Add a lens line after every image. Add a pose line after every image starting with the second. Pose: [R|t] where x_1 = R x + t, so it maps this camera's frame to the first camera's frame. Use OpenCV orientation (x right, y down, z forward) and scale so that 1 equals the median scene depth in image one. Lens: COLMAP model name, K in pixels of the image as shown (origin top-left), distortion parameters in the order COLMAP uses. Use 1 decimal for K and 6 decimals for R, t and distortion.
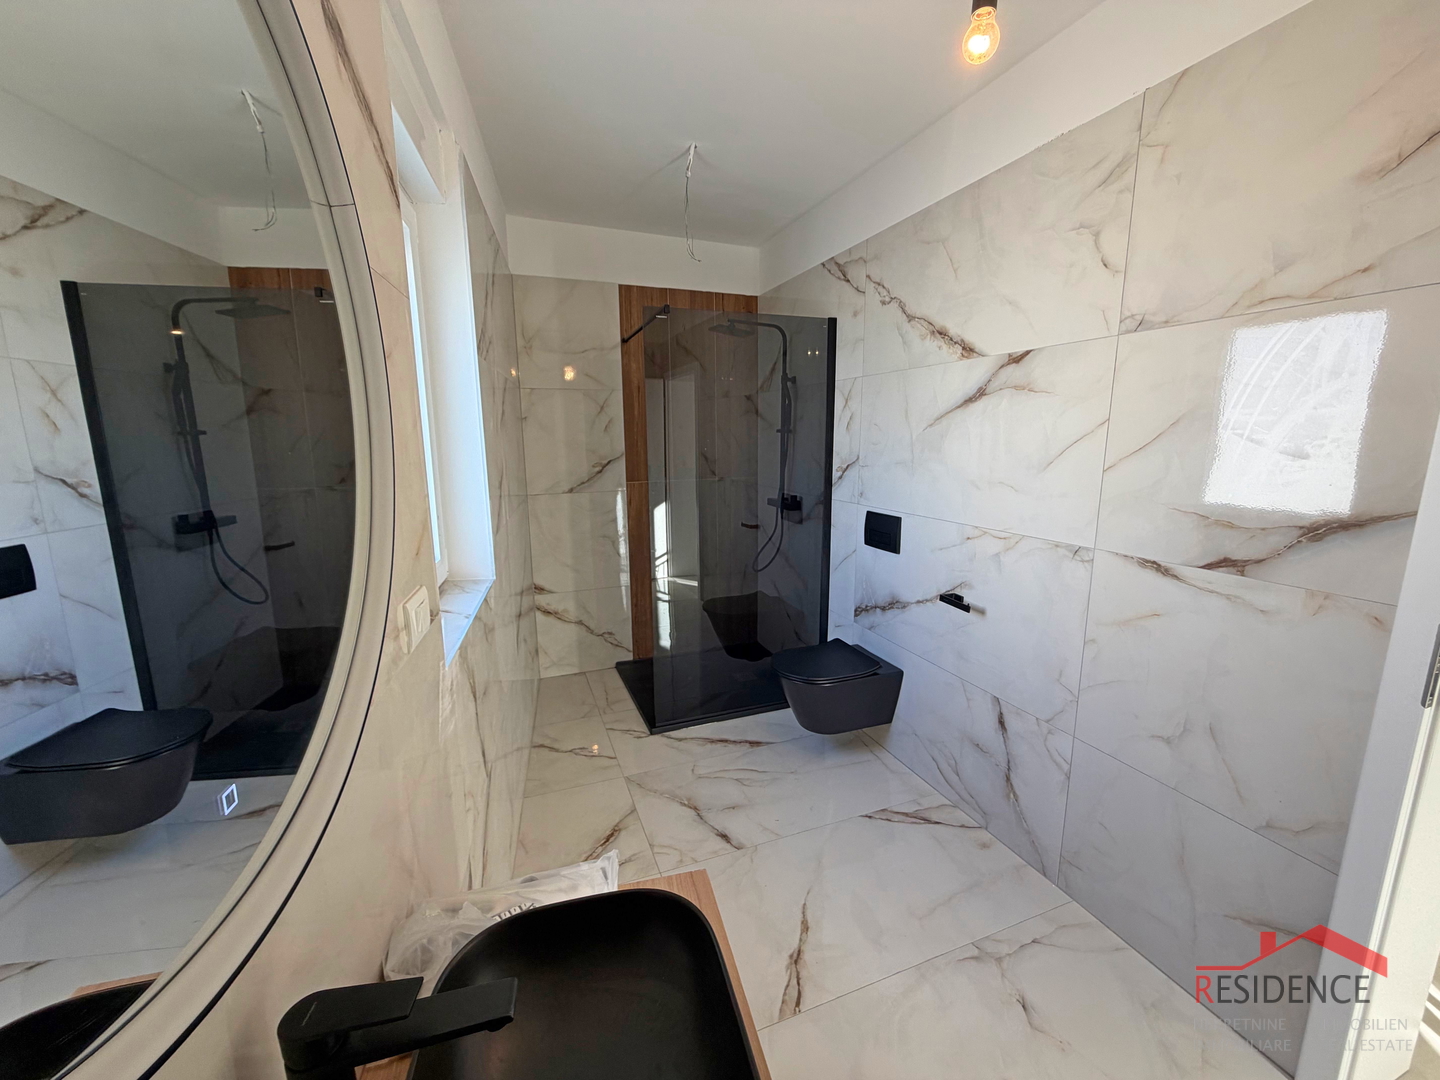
lens RADIAL K [[572.8, 0, 722.2], [0, 572.8, 537.5], [0, 0, 1]] dist [0.000720, -0.000524]
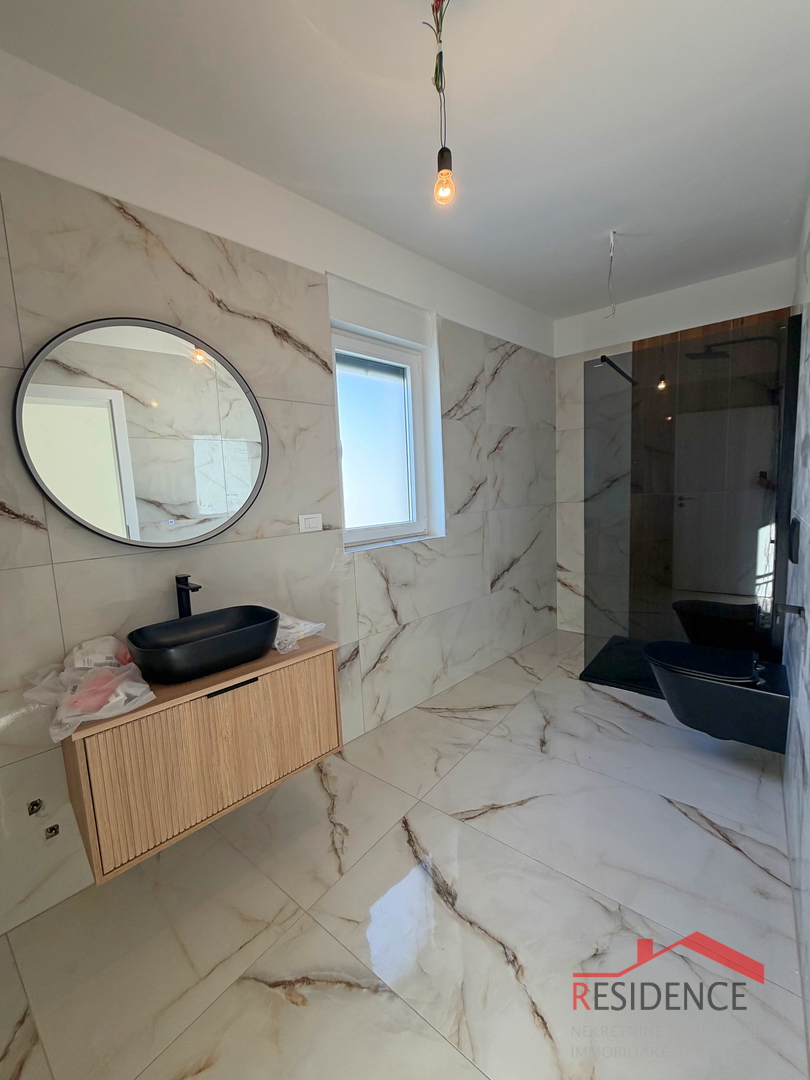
lens RADIAL K [[429.6, 0, 405.9], [0, 429.6, 537.7], [0, 0, 1]] dist [0.000720, -0.000524]
pose [[0.506661, 0.083988, -0.858045, 0.600338], [-0.112142, 0.993209, 0.031001, 0.036676], [0.854821, 0.080516, 0.512639, 0.137498]]
